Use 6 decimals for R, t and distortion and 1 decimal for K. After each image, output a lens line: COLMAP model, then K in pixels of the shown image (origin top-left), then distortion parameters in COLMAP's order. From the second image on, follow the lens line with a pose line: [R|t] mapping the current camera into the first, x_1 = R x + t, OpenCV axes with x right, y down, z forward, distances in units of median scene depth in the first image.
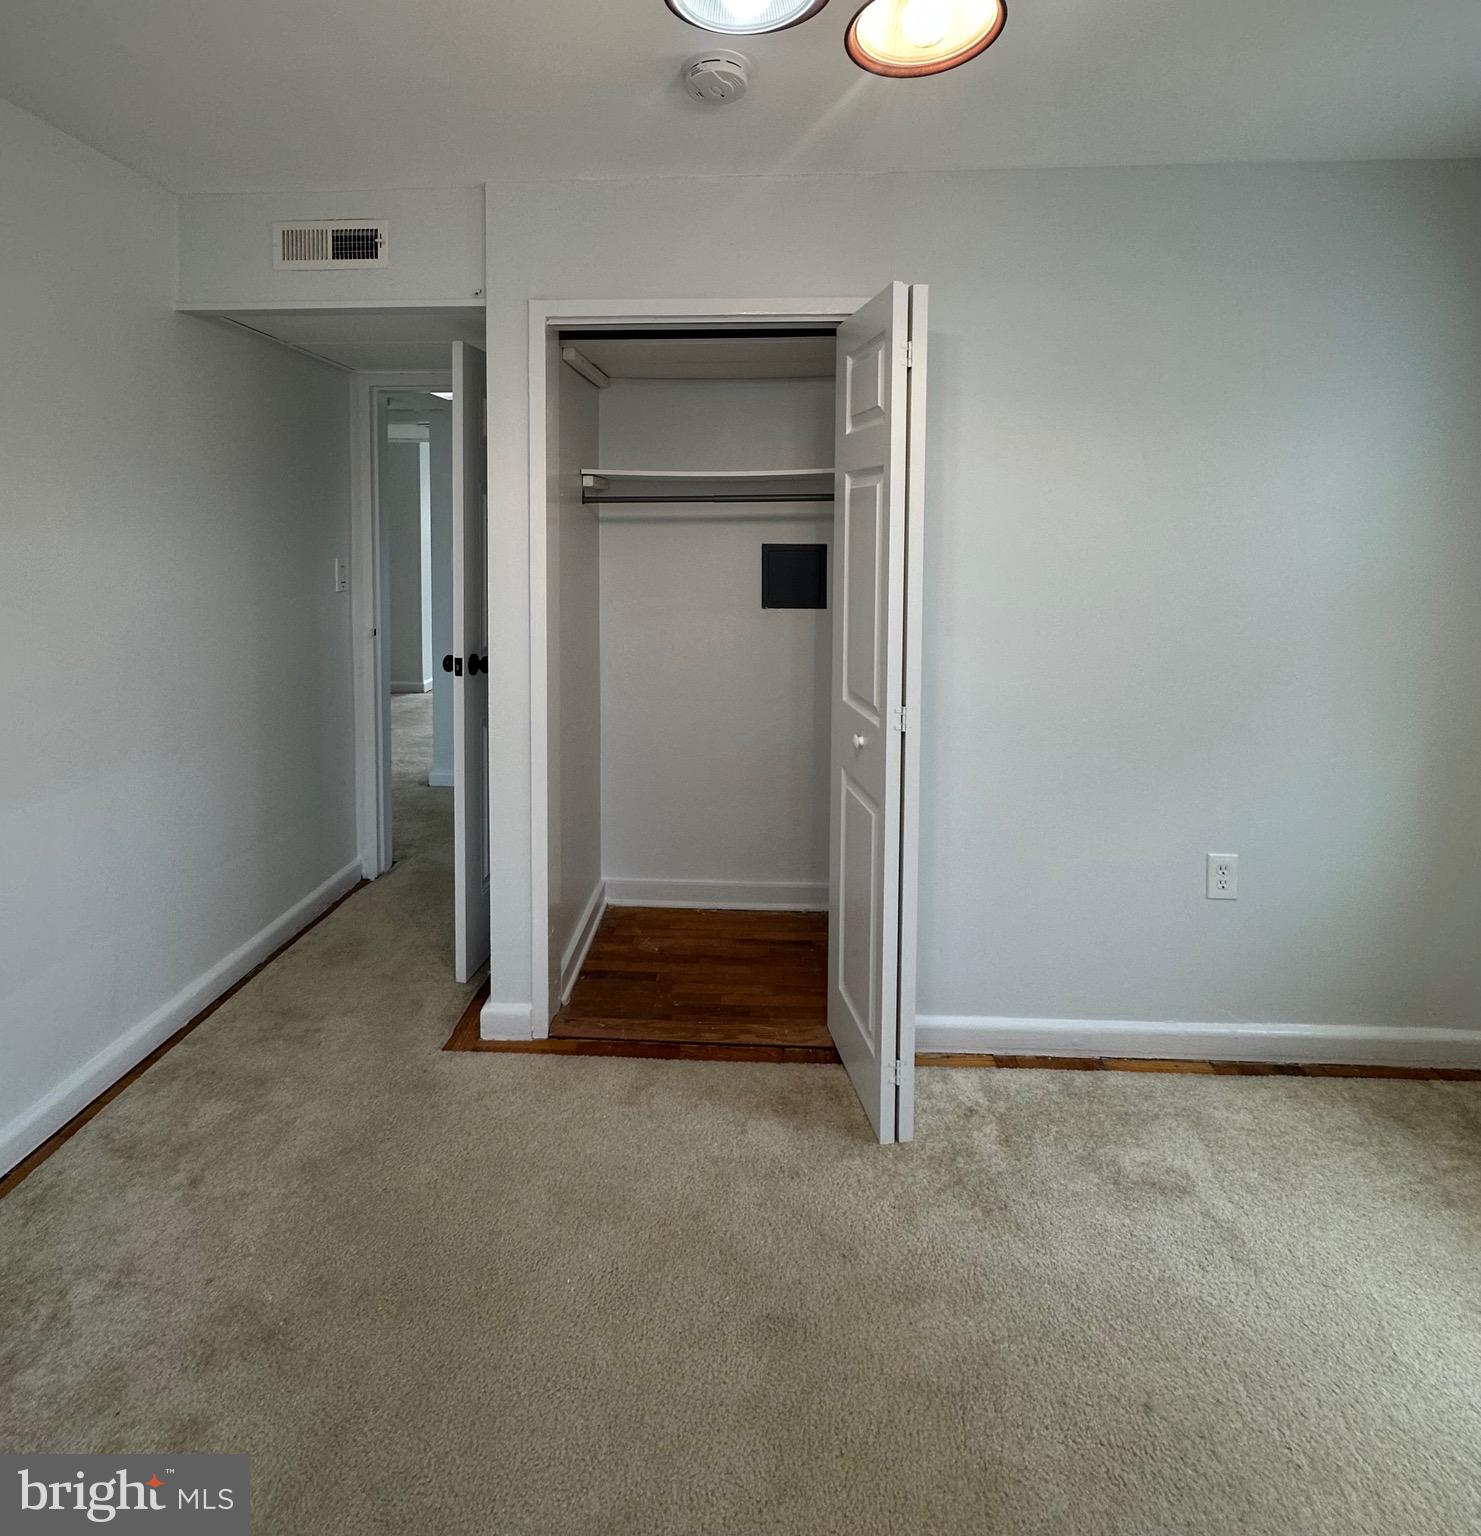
lens RADIAL K [[822.8, 0, 726.6], [0, 822.8, 544.9], [0, 0, 1]] dist [-0.006249, 0.002416]
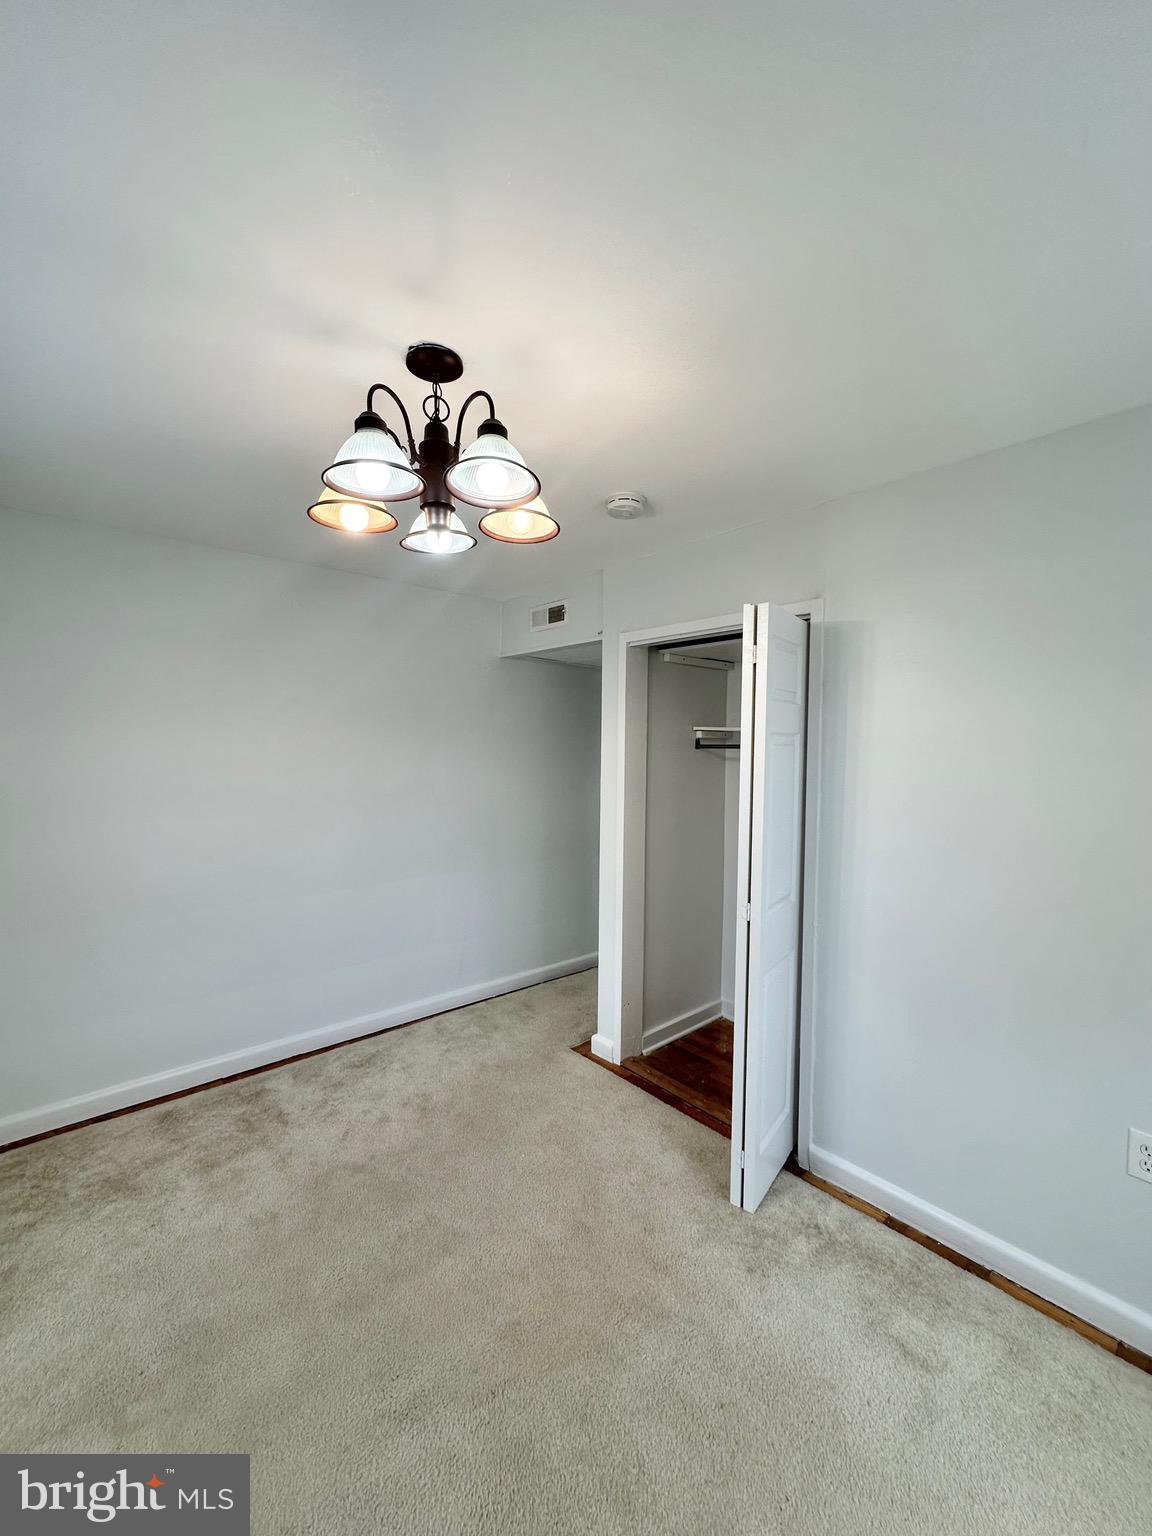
lens RADIAL K [[611.7, 0, 576.9], [0, 611.7, 761.0], [0, 0, 1]] dist [-0.002603, 0.000403]
pose [[0.706725, 0.024820, -0.707052, 0.653590], [-0.027985, 0.999583, 0.007117, -0.039533], [0.706934, 0.014757, 0.707125, 0.035580]]
